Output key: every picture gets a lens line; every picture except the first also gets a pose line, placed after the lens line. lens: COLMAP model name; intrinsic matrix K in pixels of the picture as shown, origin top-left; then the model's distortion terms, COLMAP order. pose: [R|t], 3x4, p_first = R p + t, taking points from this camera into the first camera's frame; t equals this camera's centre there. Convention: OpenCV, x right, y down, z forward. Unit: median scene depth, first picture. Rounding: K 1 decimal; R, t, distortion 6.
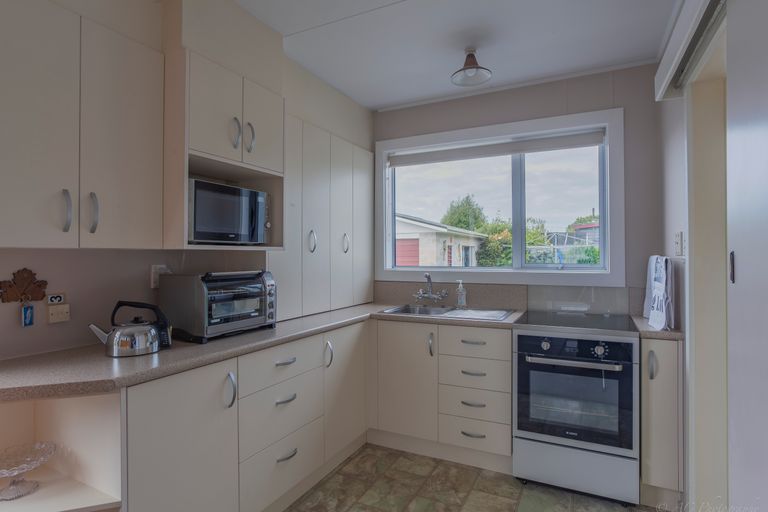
lens RADIAL K [[407.0, 0, 384.0], [0, 407.0, 256.0], [0, 0, 1]] dist [-0.048444, 0.024119]
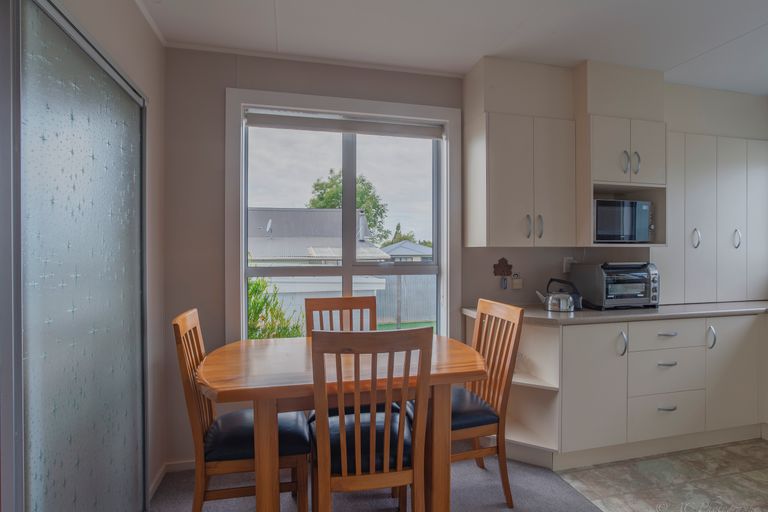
lens RADIAL K [[407.0, 0, 384.0], [0, 407.0, 256.0], [0, 0, 1]] dist [-0.048444, 0.024119]
pose [[0.659164, 0.004717, -0.751984, 0.117821], [0.000047, 0.999980, 0.006314, 0.007697], [0.751999, -0.004197, 0.659151, -0.521531]]
